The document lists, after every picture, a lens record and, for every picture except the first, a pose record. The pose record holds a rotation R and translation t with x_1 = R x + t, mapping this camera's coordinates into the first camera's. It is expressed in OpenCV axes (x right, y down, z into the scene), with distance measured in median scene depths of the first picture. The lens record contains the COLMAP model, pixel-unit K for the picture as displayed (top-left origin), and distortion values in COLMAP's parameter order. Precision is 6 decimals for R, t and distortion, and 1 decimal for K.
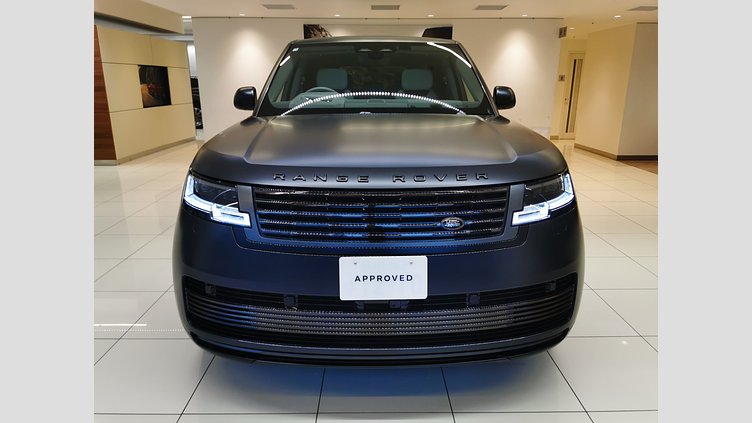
lens RADIAL K [[448.3, 0, 377.8], [0, 448.3, 212.6], [0, 0, 1]] dist [0.002139, -0.003452]
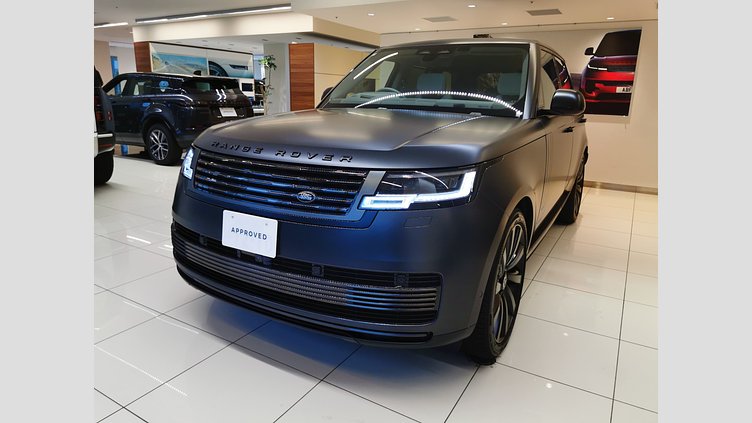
lens RADIAL K [[448.3, 0, 379.5], [0, 448.3, 214.3], [0, 0, 1]] dist [0.002139, -0.003452]
pose [[0.855692, 0.154395, -0.493916, 0.855673], [-0.168590, 0.985556, 0.016003, 0.018463], [0.489253, 0.069576, 0.869362, 0.128622]]
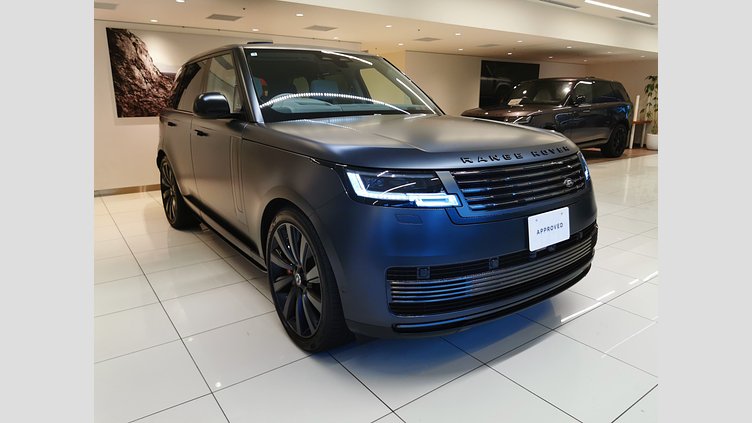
lens RADIAL K [[448.3, 0, 375.1], [0, 448.3, 212.5], [0, 0, 1]] dist [0.002139, -0.003452]
pose [[0.814513, -0.142757, 0.562307, -1.090009], [0.166077, 0.986064, 0.009773, 0.002463], [-0.555866, 0.085426, 0.826871, 0.190286]]
